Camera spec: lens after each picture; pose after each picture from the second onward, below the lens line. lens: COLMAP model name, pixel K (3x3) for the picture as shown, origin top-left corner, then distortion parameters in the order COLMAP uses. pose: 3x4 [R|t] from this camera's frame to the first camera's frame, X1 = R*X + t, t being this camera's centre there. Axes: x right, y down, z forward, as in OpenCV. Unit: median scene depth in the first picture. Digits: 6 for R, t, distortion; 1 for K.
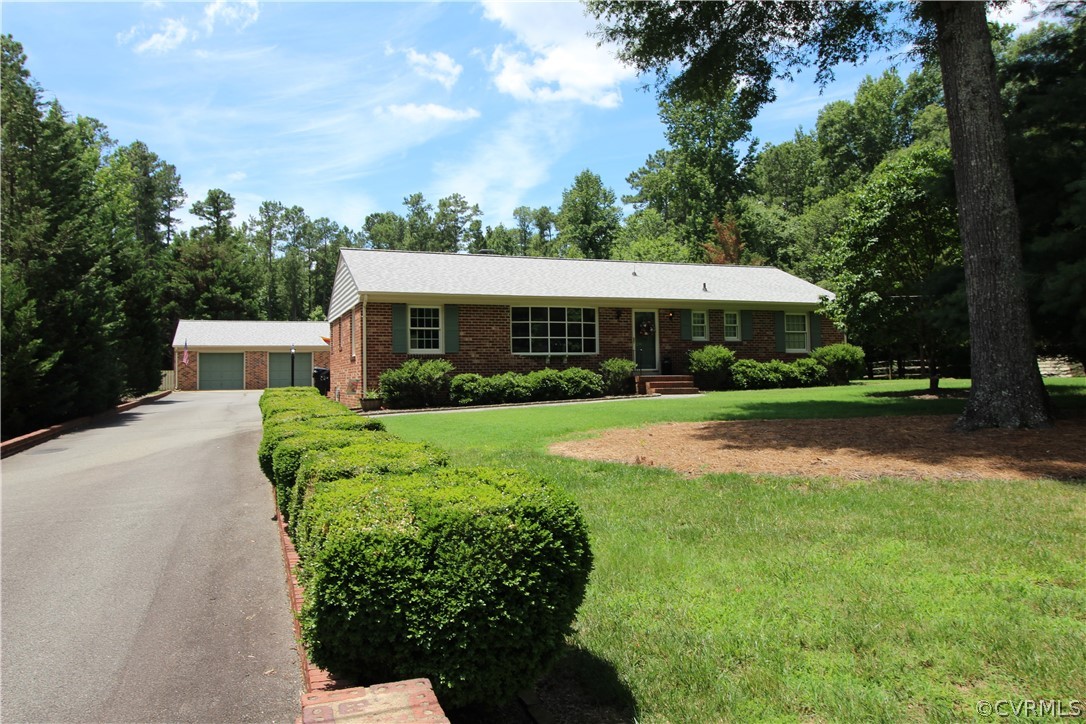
lens RADIAL K [[778.7, 0, 542.0], [0, 778.7, 344.0], [0, 0, 1]] dist [0.021397, 0.000653]
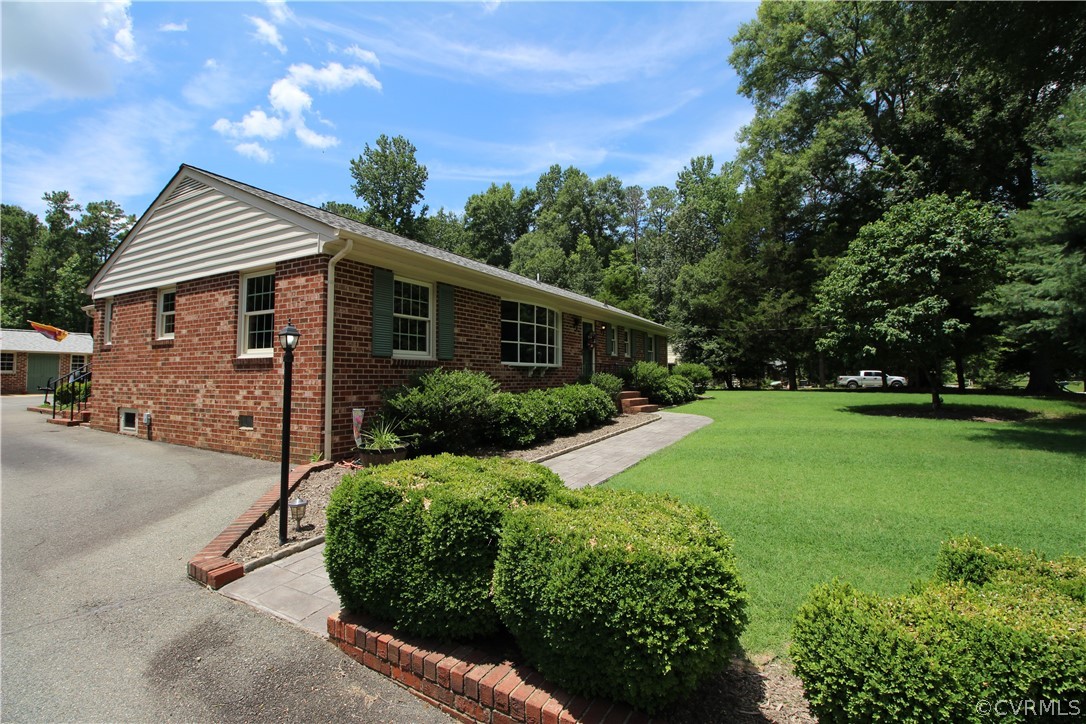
lens RADIAL K [[495.7, 0, 542.7], [0, 495.7, 350.9], [0, 0, 1]] dist [-0.012165, -0.009351]
pose [[0.772617, 0.049215, 0.632962, -0.163729], [-0.039891, 0.998784, -0.028967, 0.006952], [-0.633618, -0.002869, 0.773641, 0.331825]]
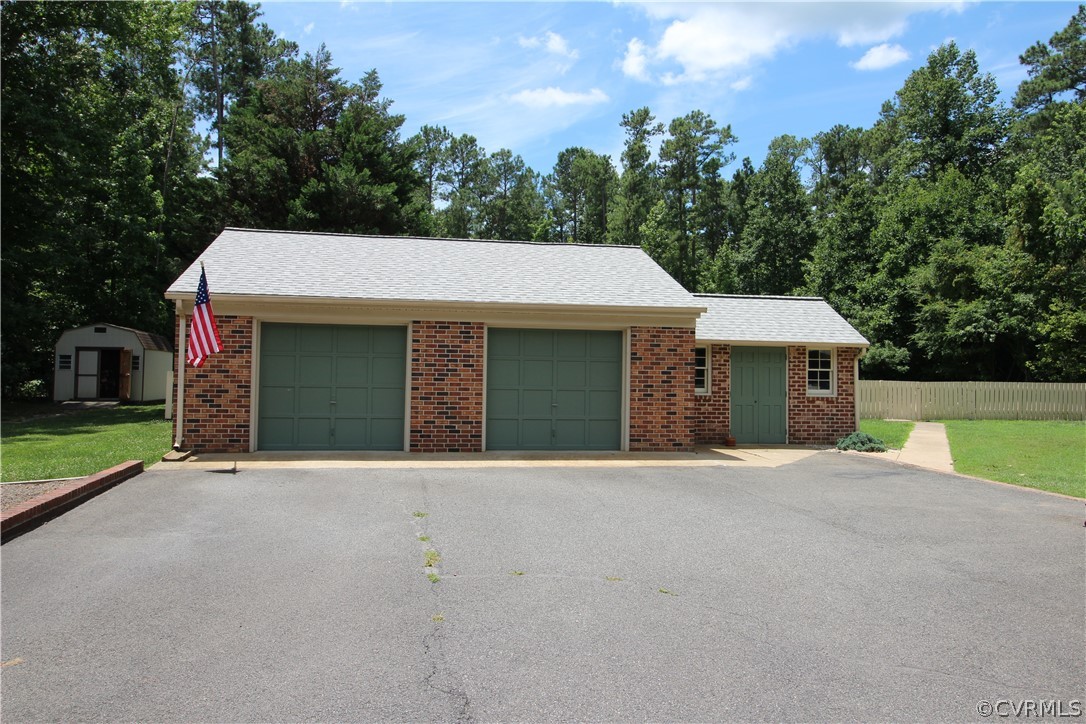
lens RADIAL K [[798.7, 0, 543.0], [0, 798.7, 362.0], [0, 0, 1]] dist [-0.002290, 0.000079]
pose [[0.984560, 0.027030, -0.172950, -0.289839], [-0.022406, 0.999339, 0.028632, 0.015566], [0.173609, -0.024315, 0.984514, 0.740876]]
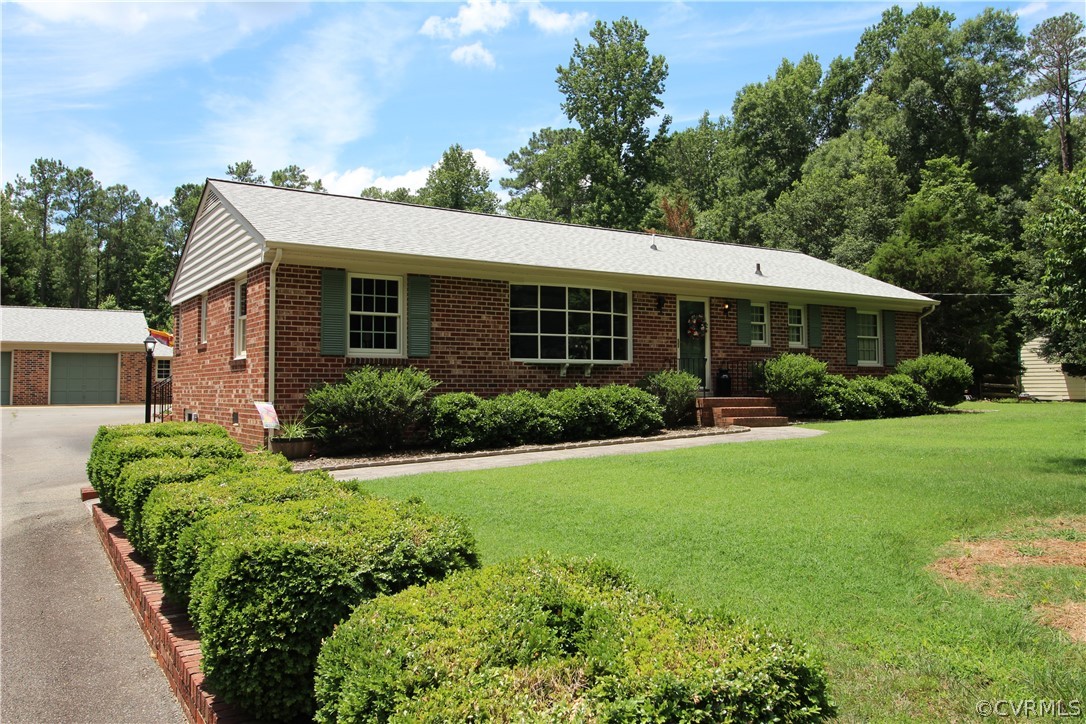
lens RADIAL K [[840.1, 0, 542.2], [0, 840.1, 343.3], [0, 0, 1]] dist [0.008434, 0.001518]
pose [[0.978186, 0.022835, 0.206471, -0.081835], [-0.020578, 0.999703, -0.013075, 0.004062], [-0.206709, 0.008541, 0.978365, 0.186296]]
